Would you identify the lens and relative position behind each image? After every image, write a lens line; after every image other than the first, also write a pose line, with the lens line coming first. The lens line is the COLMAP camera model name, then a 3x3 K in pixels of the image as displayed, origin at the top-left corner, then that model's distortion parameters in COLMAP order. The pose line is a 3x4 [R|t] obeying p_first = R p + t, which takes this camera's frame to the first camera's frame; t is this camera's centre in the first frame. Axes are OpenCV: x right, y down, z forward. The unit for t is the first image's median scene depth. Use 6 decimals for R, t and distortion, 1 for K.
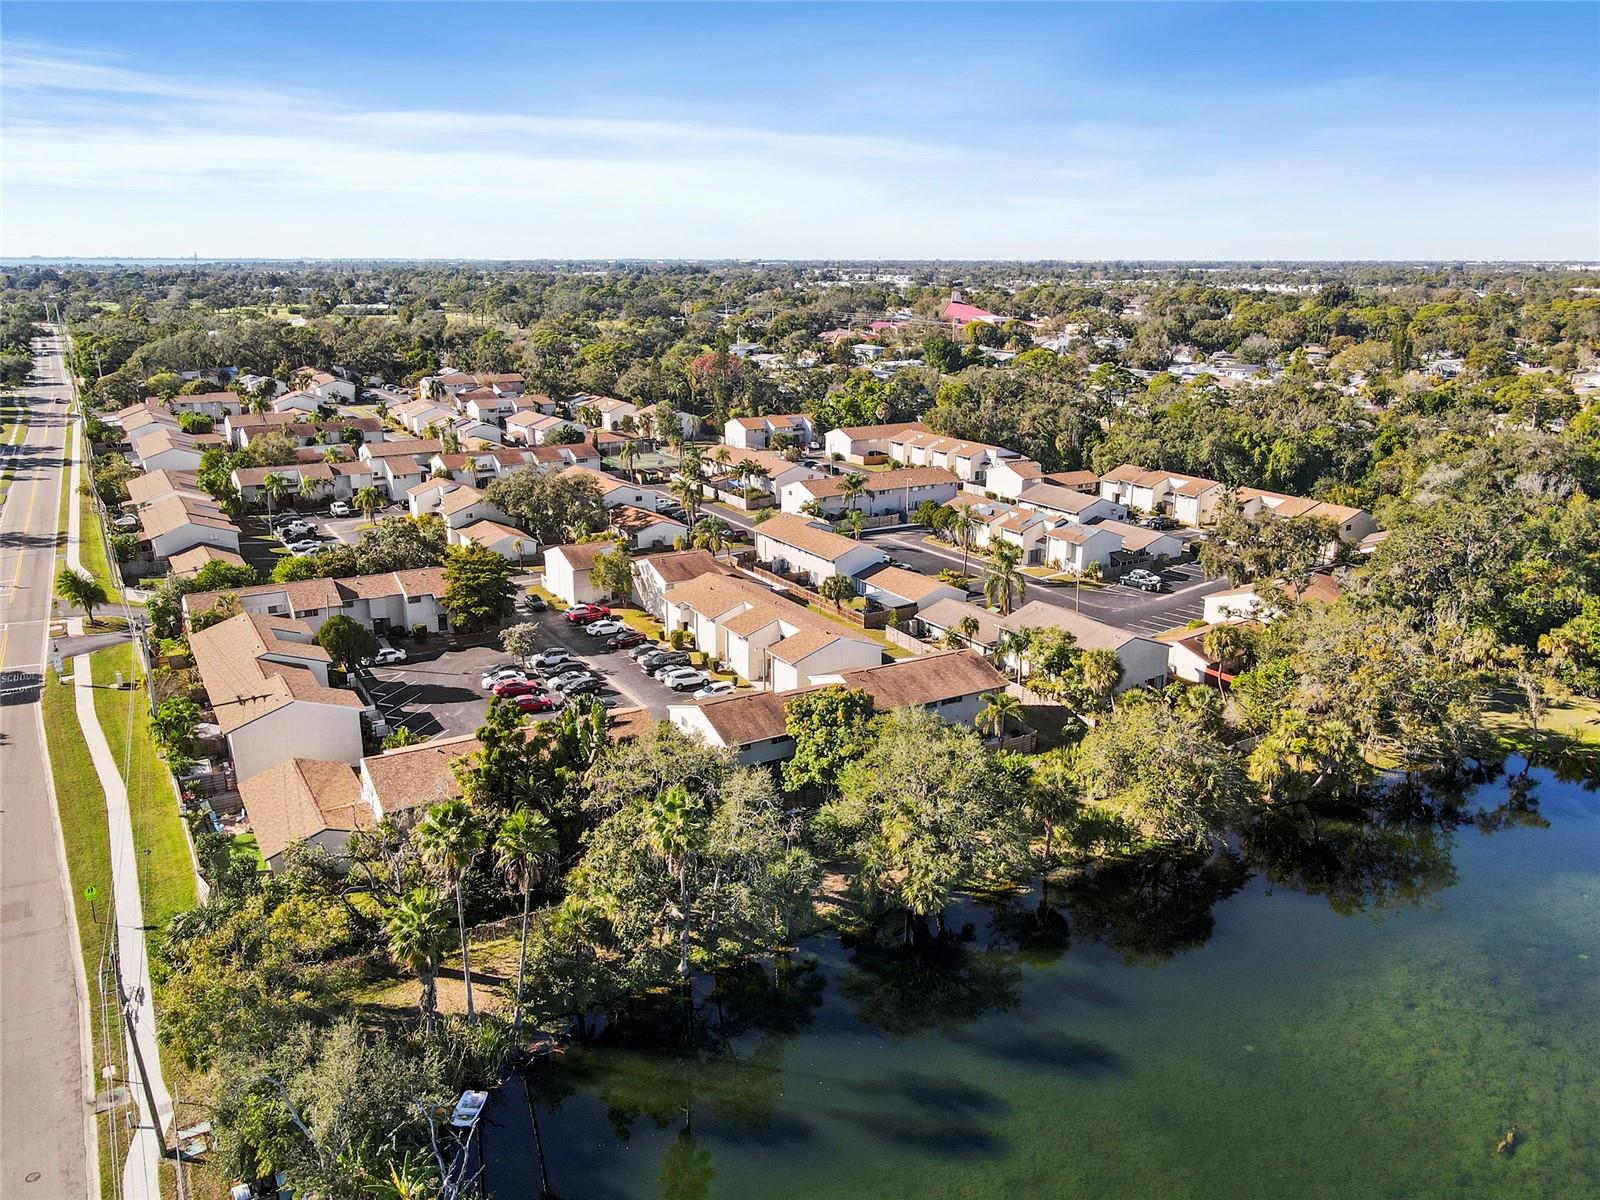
lens RADIAL K [[1195.7, 0, 806.0], [0, 1195.7, 600.8], [0, 0, 1]] dist [0.014132, 0.017539]
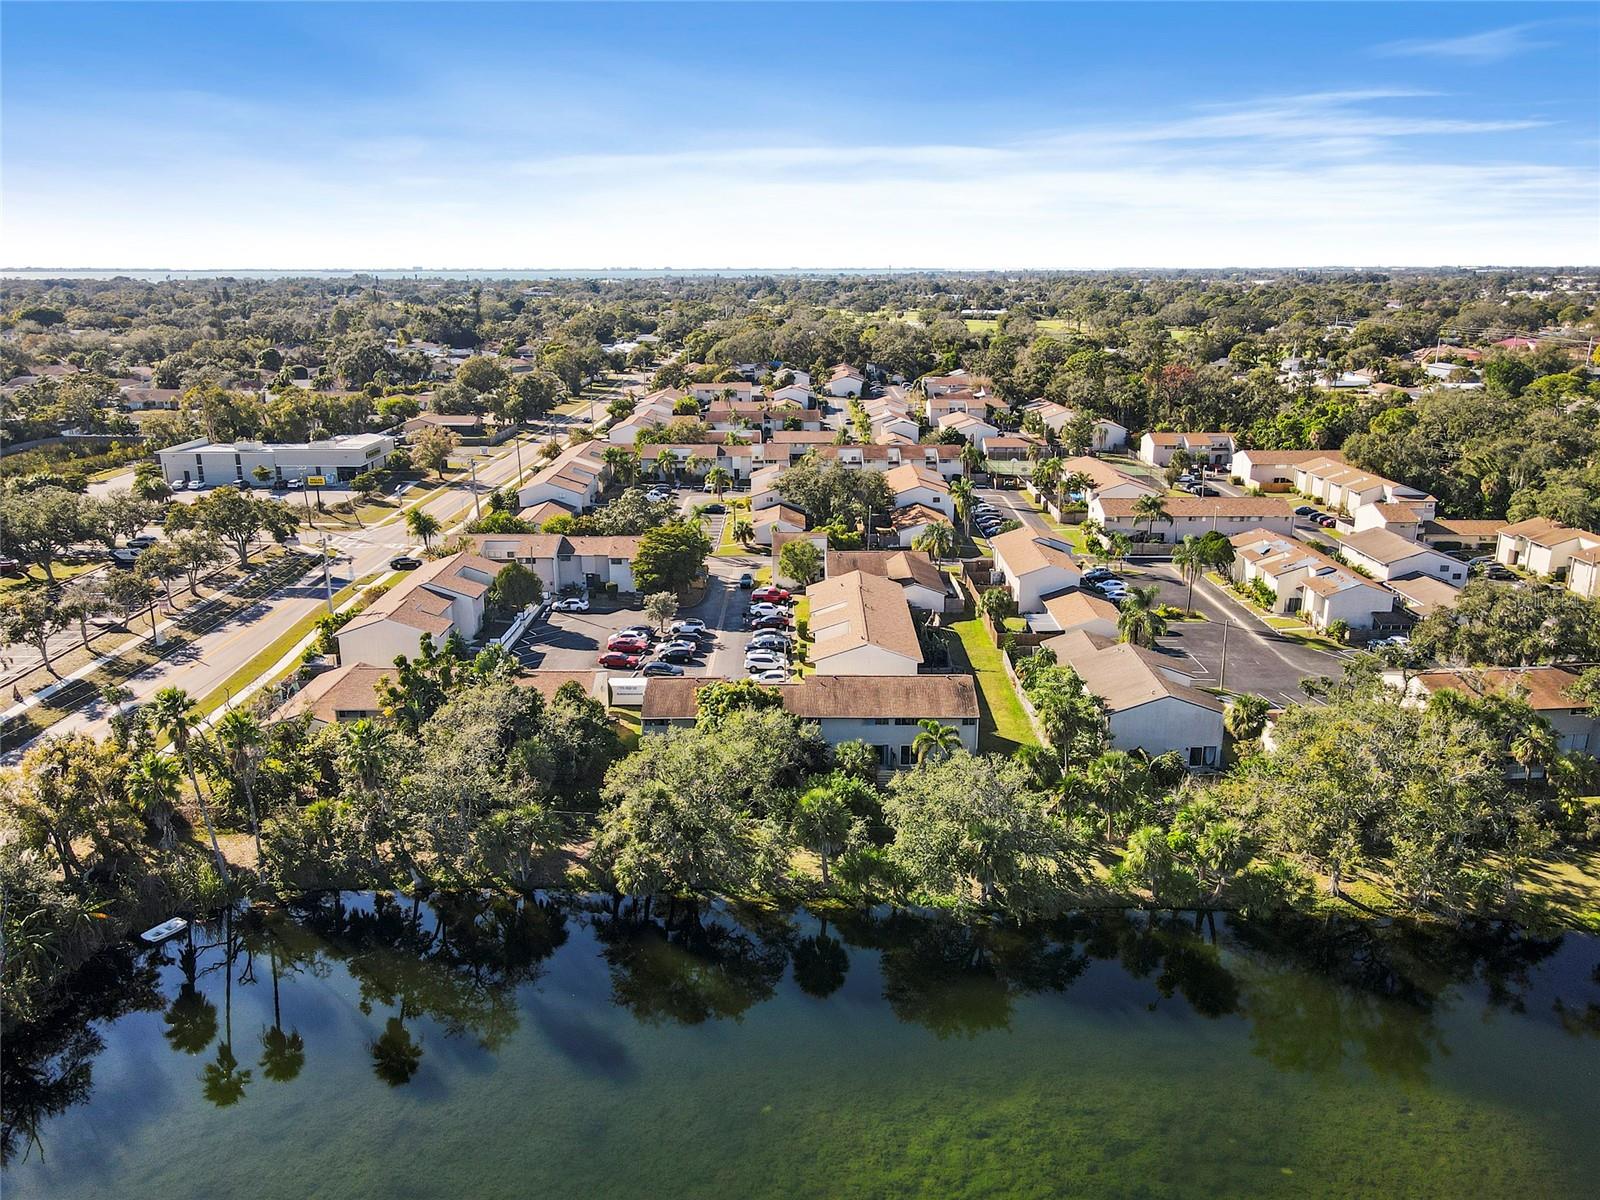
lens RADIAL K [[1195.7, 0, 797.8], [0, 1195.7, 595.1], [0, 0, 1]] dist [0.014132, 0.017539]
pose [[0.863471, 0.133014, -0.486545, 0.372347], [-0.138503, 0.990050, 0.024864, -0.020587], [0.485011, 0.045918, 0.873302, 0.091586]]
